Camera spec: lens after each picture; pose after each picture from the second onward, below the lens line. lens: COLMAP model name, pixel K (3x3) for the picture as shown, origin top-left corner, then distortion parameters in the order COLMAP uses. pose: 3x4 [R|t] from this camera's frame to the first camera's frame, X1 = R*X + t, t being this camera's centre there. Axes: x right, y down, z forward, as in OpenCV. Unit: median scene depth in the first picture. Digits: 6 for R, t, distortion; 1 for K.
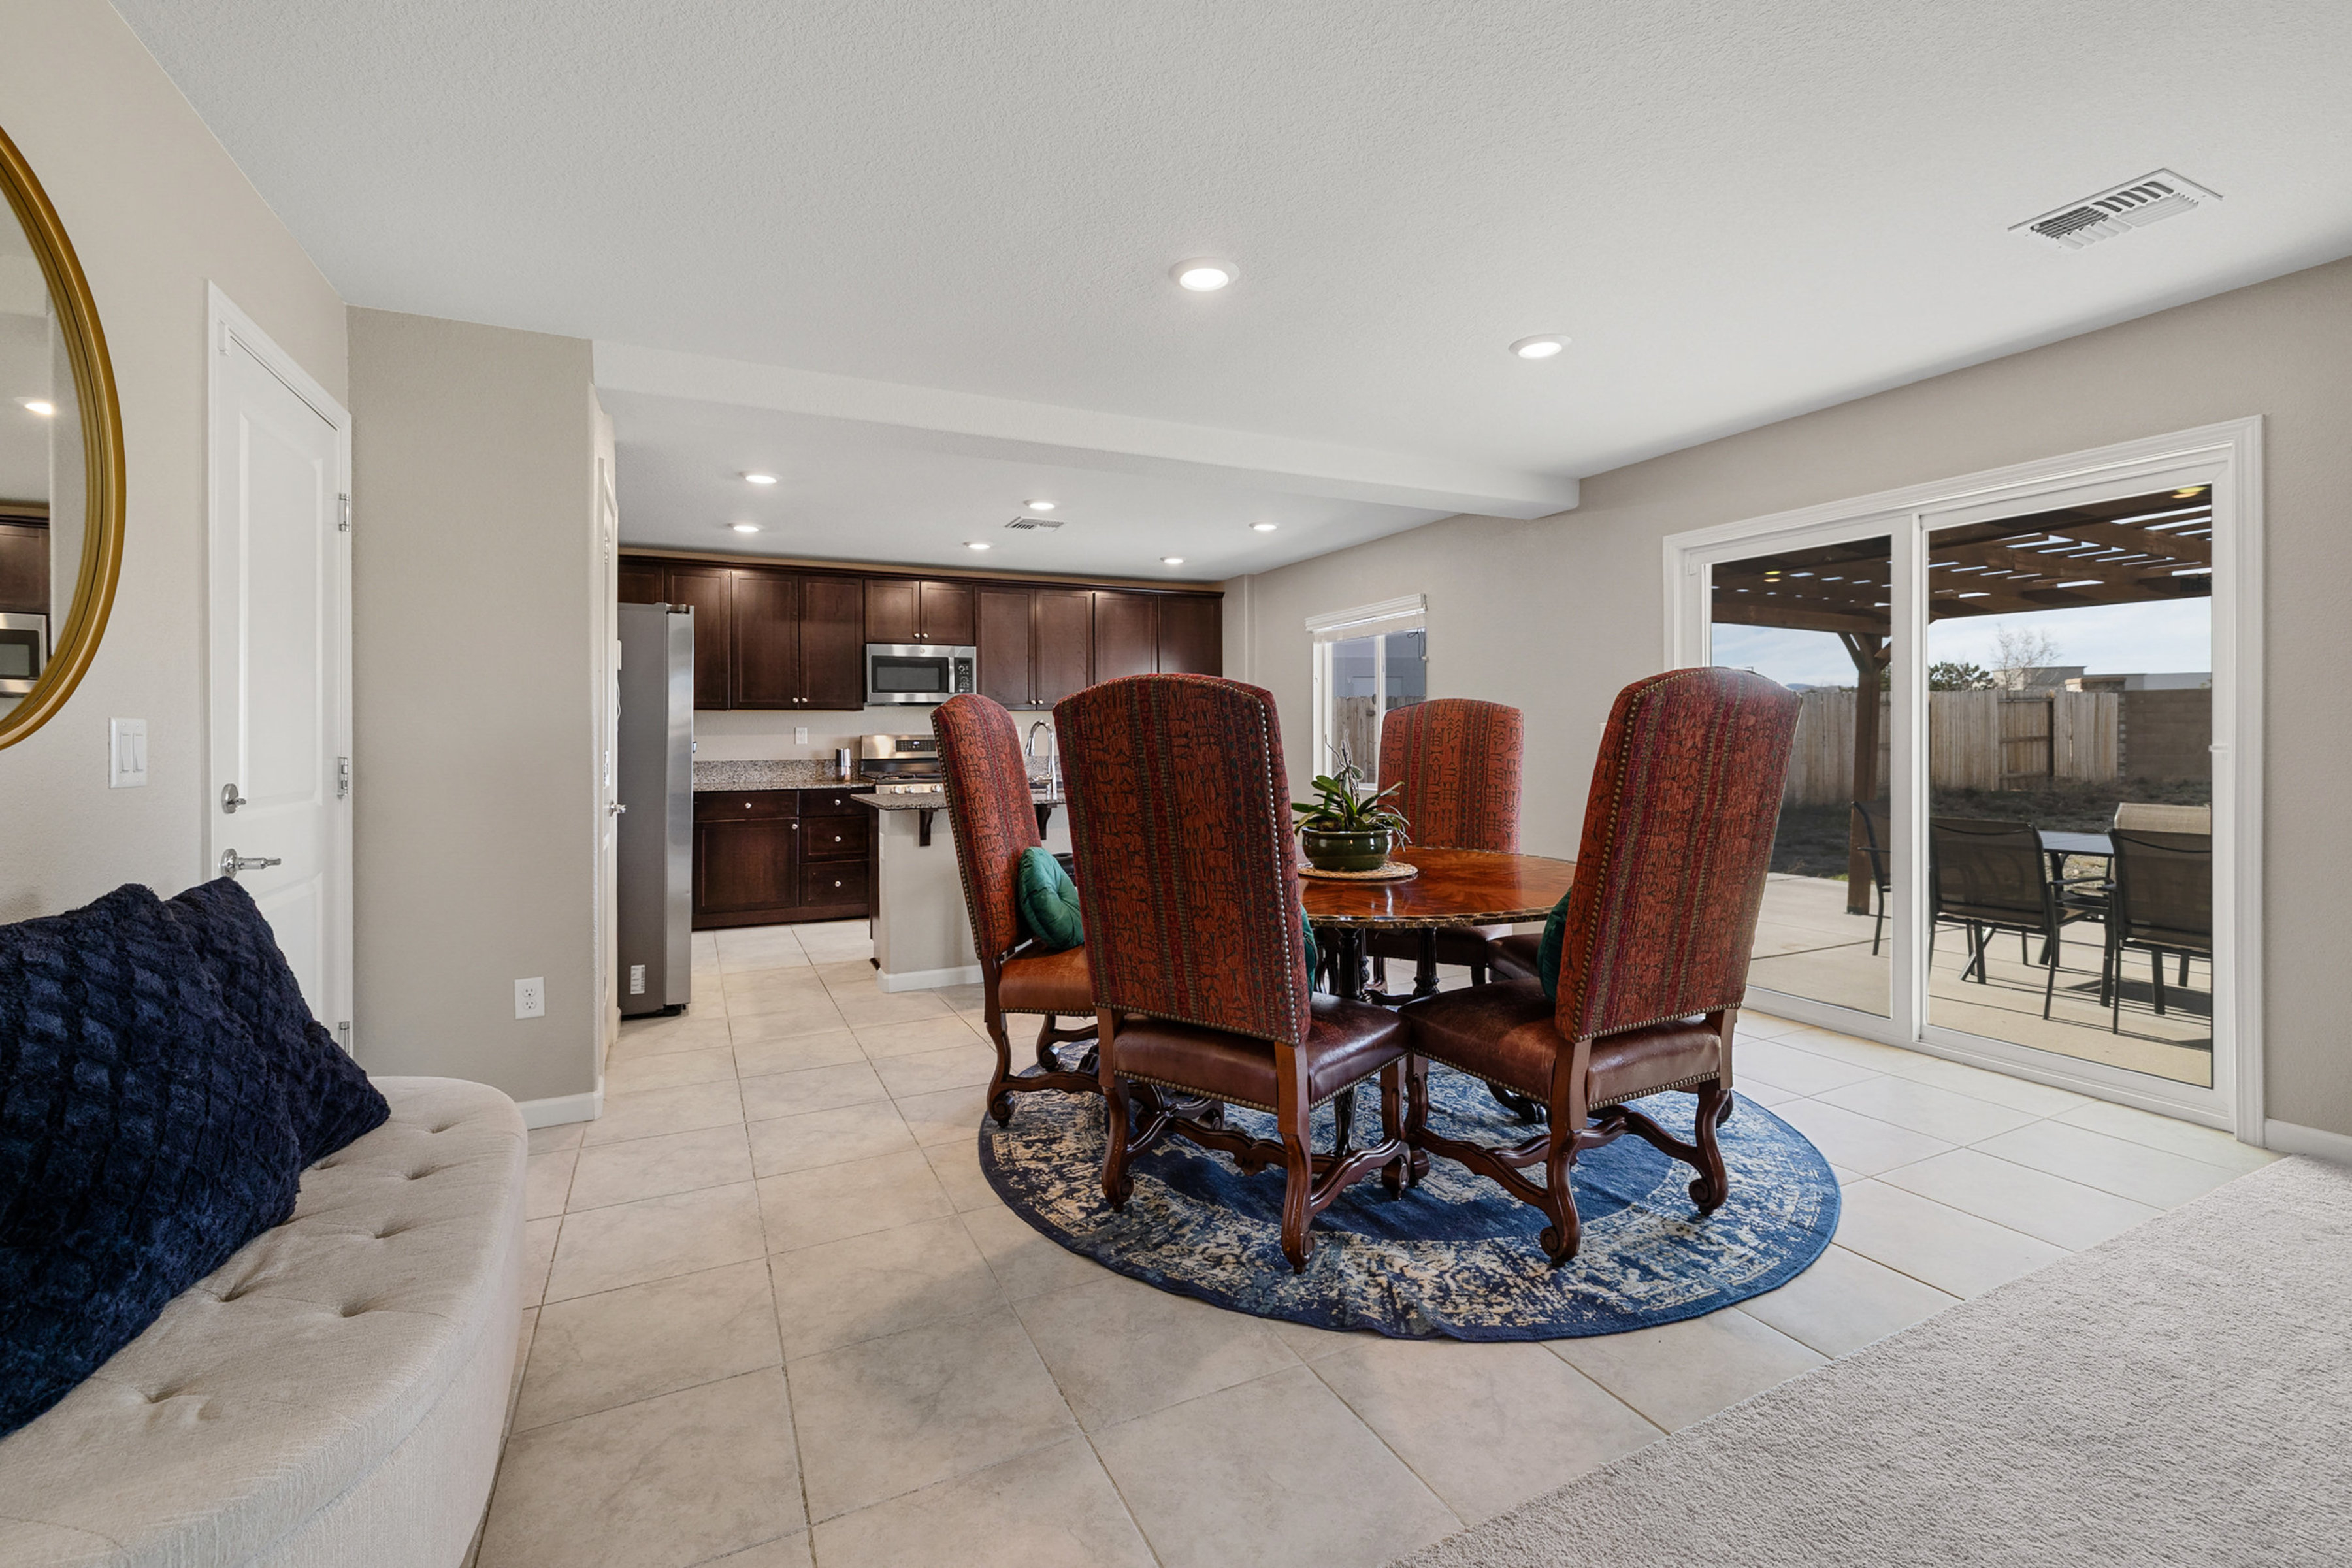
lens RADIAL K [[1034.2, 0, 1173.9], [0, 1034.2, 747.2], [0, 0, 1]] dist [-0.001061, 0.000007]
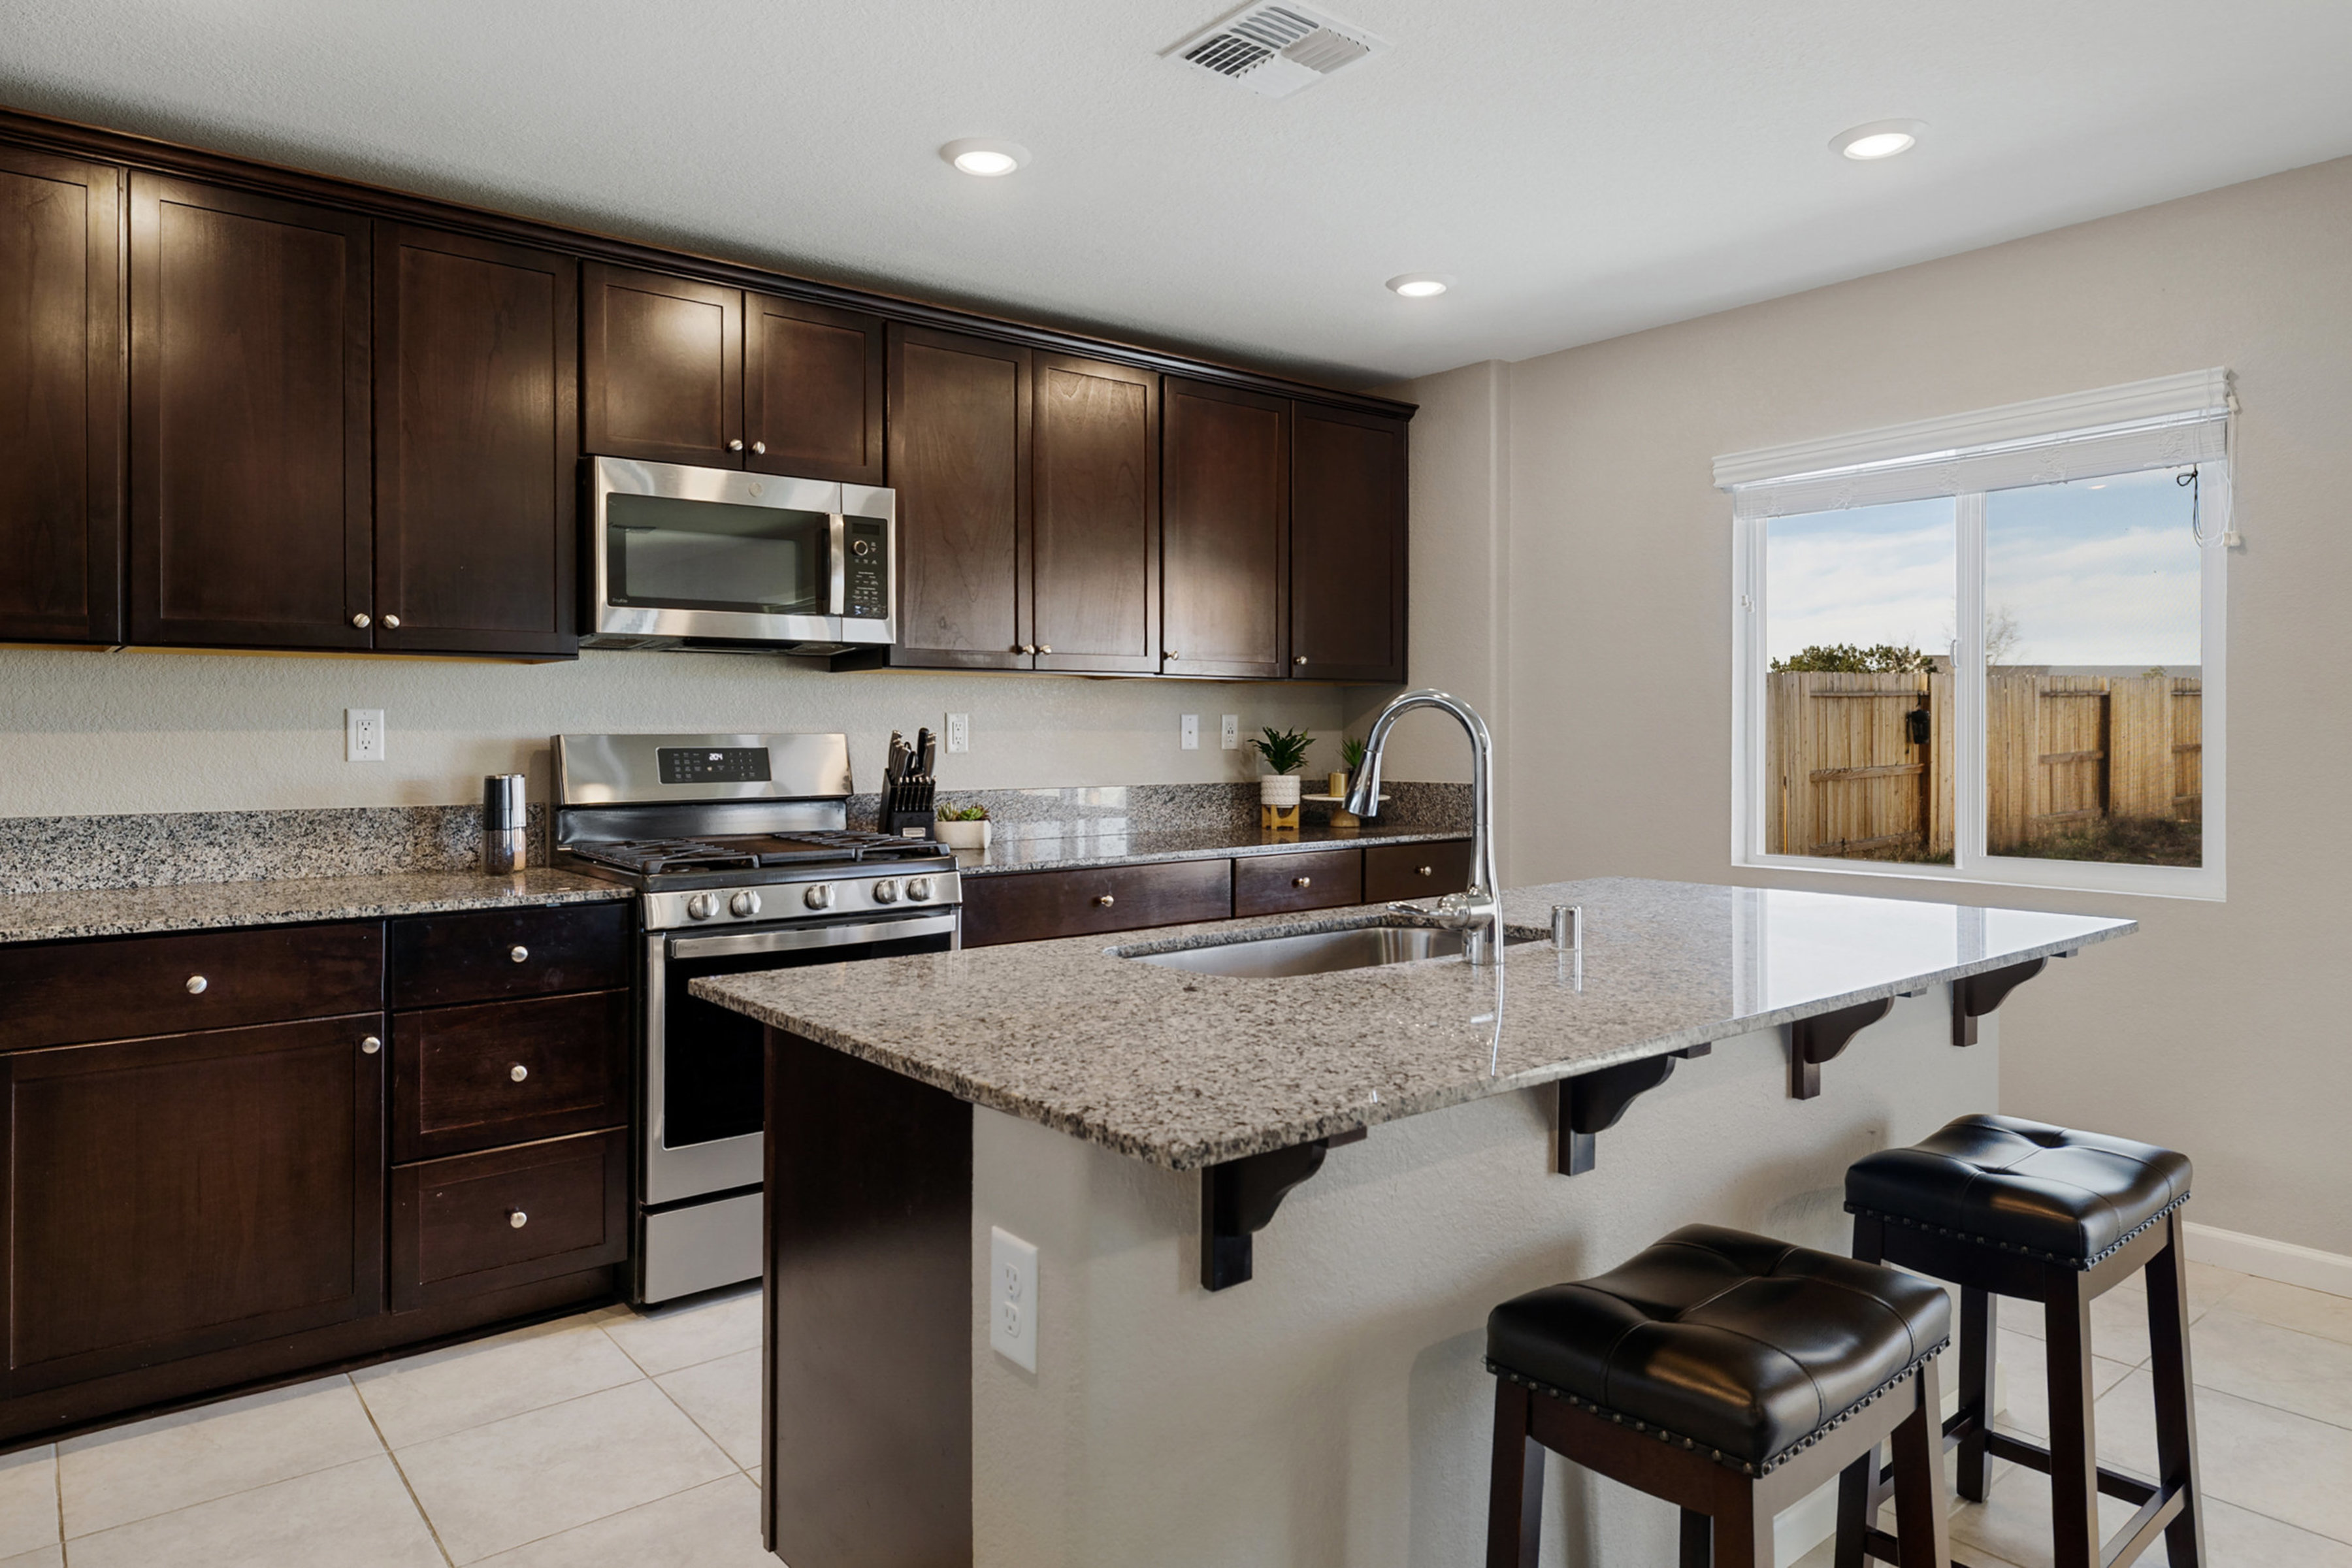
lens RADIAL K [[1418.0, 0, 1129.0], [0, 1418.0, 743.3], [0, 0, 1]] dist [0.001578, 0.001079]
pose [[0.974686, 0.004534, 0.223531, -0.226421], [-0.003488, 0.999981, -0.005075, -0.006990], [-0.223550, 0.004166, 0.974684, 0.511180]]
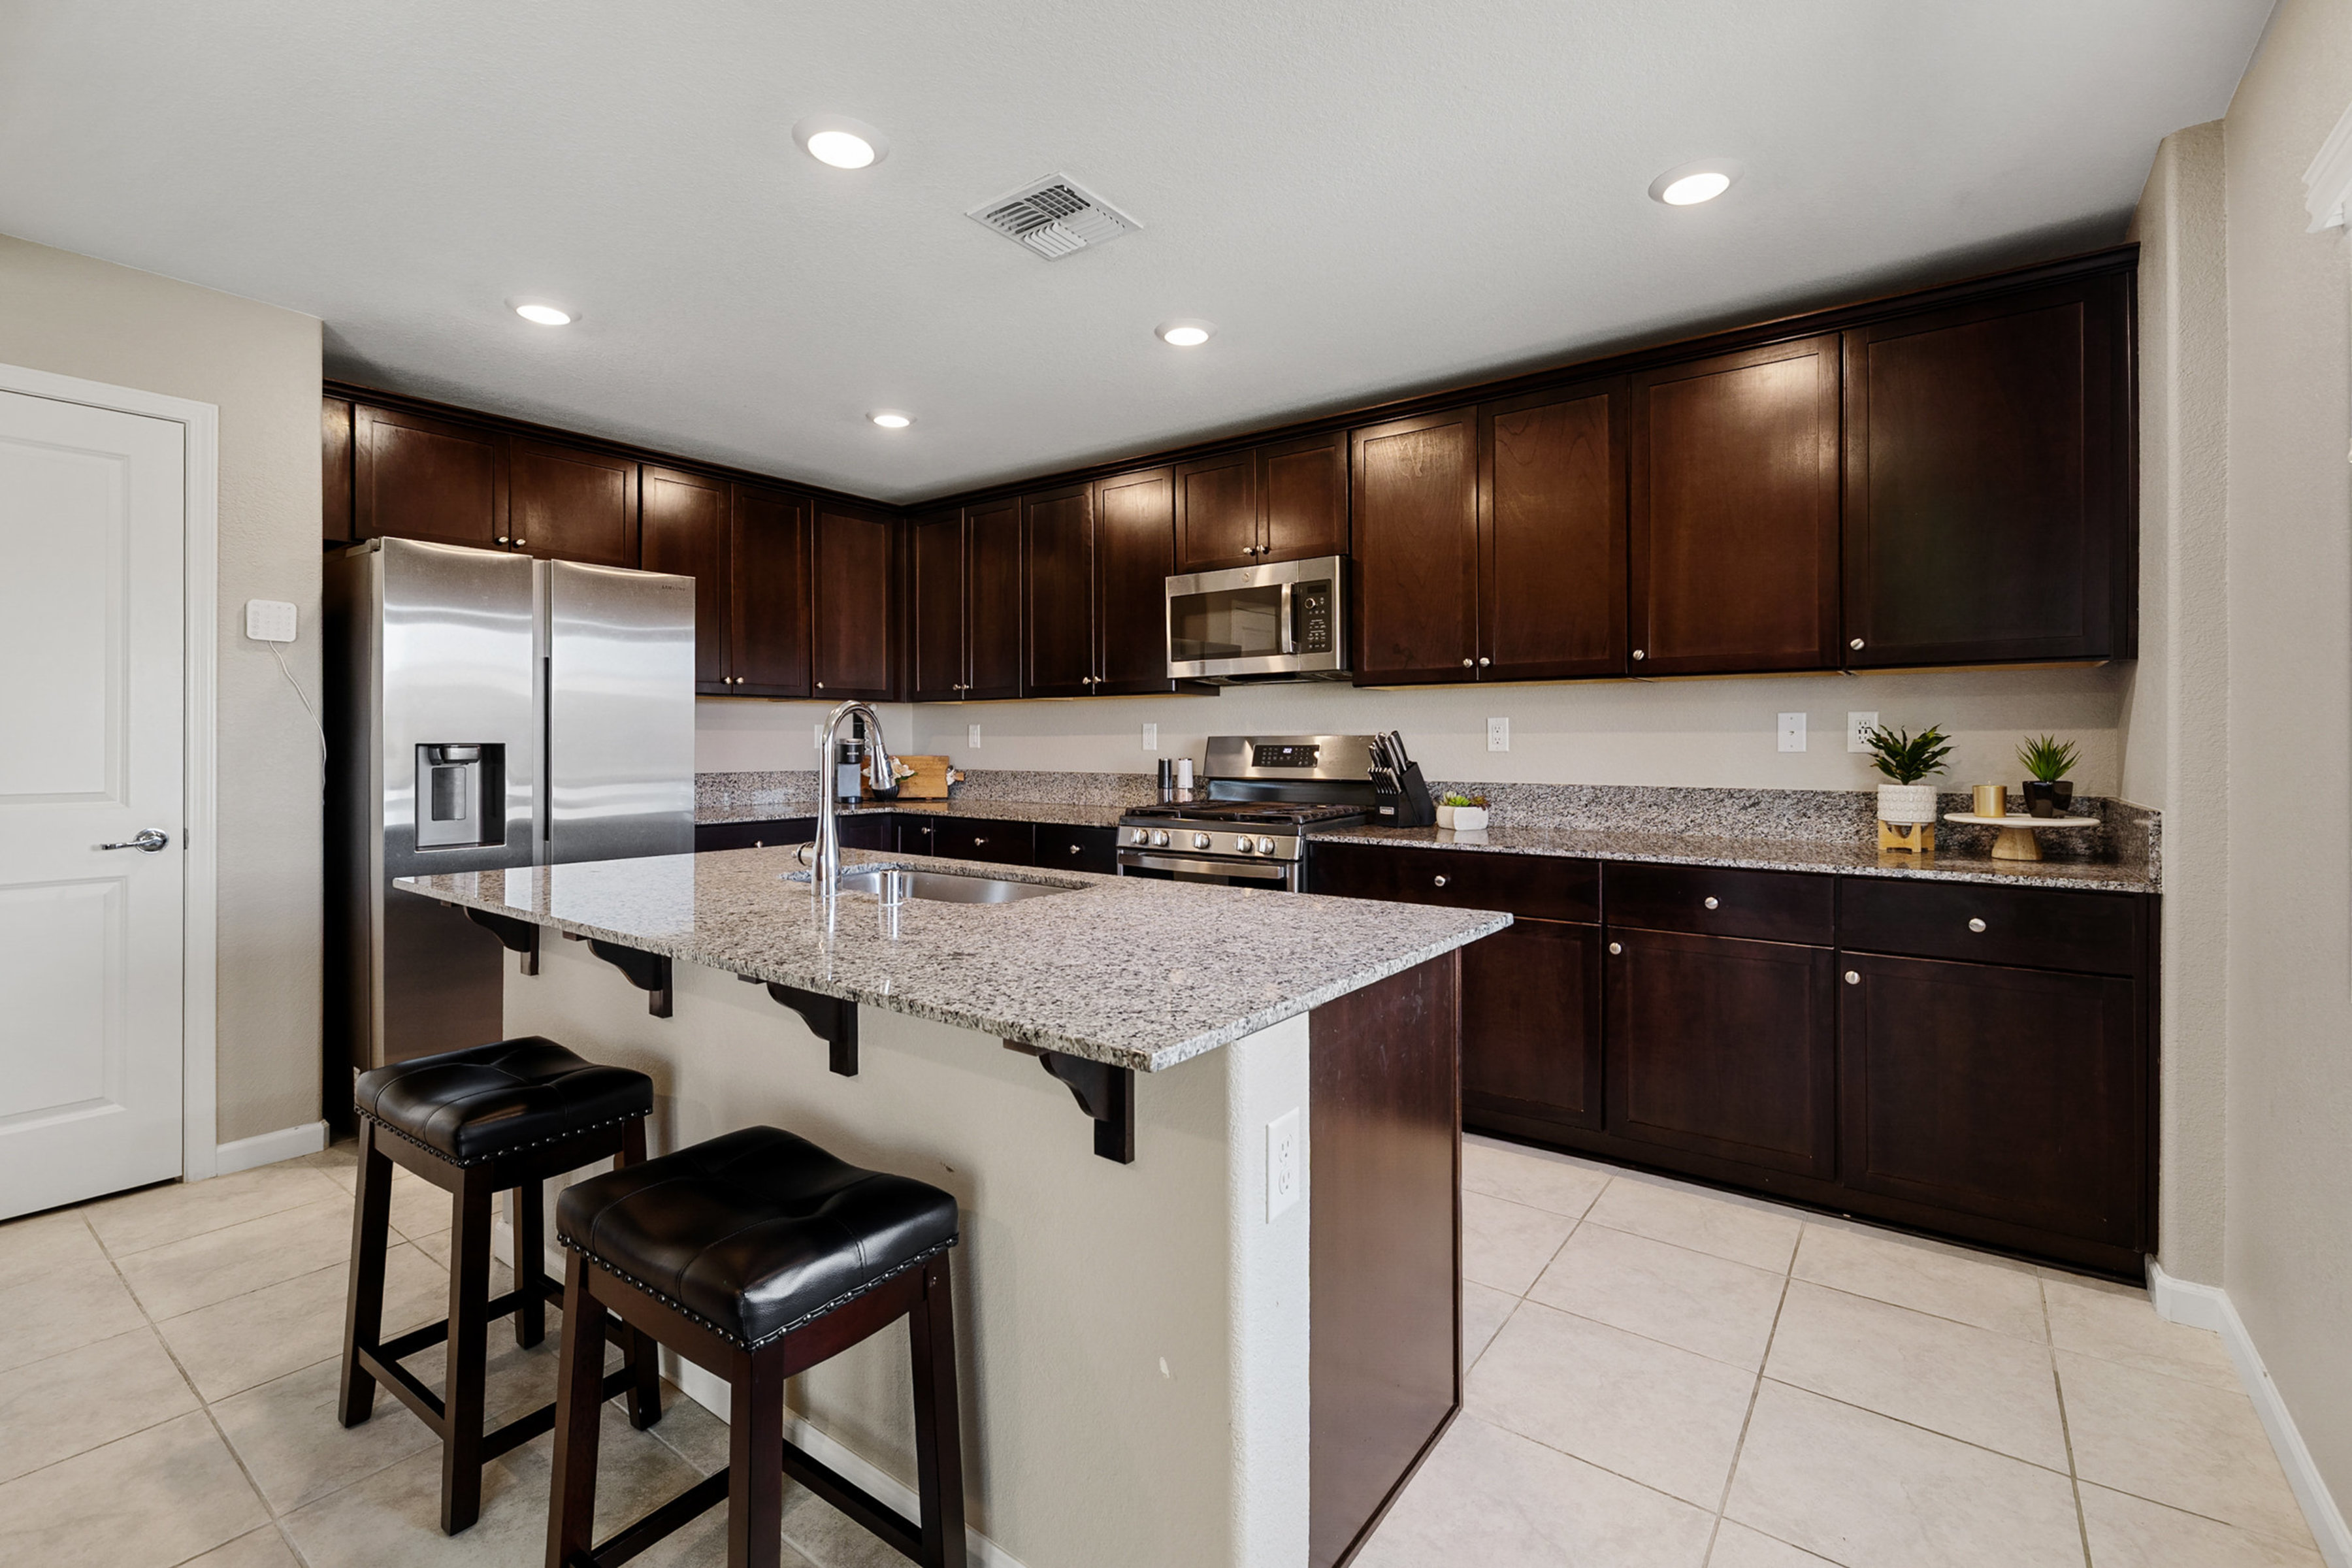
lens RADIAL K [[1034.2, 0, 1173.9], [0, 1034.2, 747.2], [0, 0, 1]] dist [-0.001061, 0.000007]
pose [[0.473255, 0.015067, -0.880797, 0.205451], [-0.009355, 0.999883, 0.012078, -0.012224], [0.880876, 0.002524, 0.473341, 0.712880]]
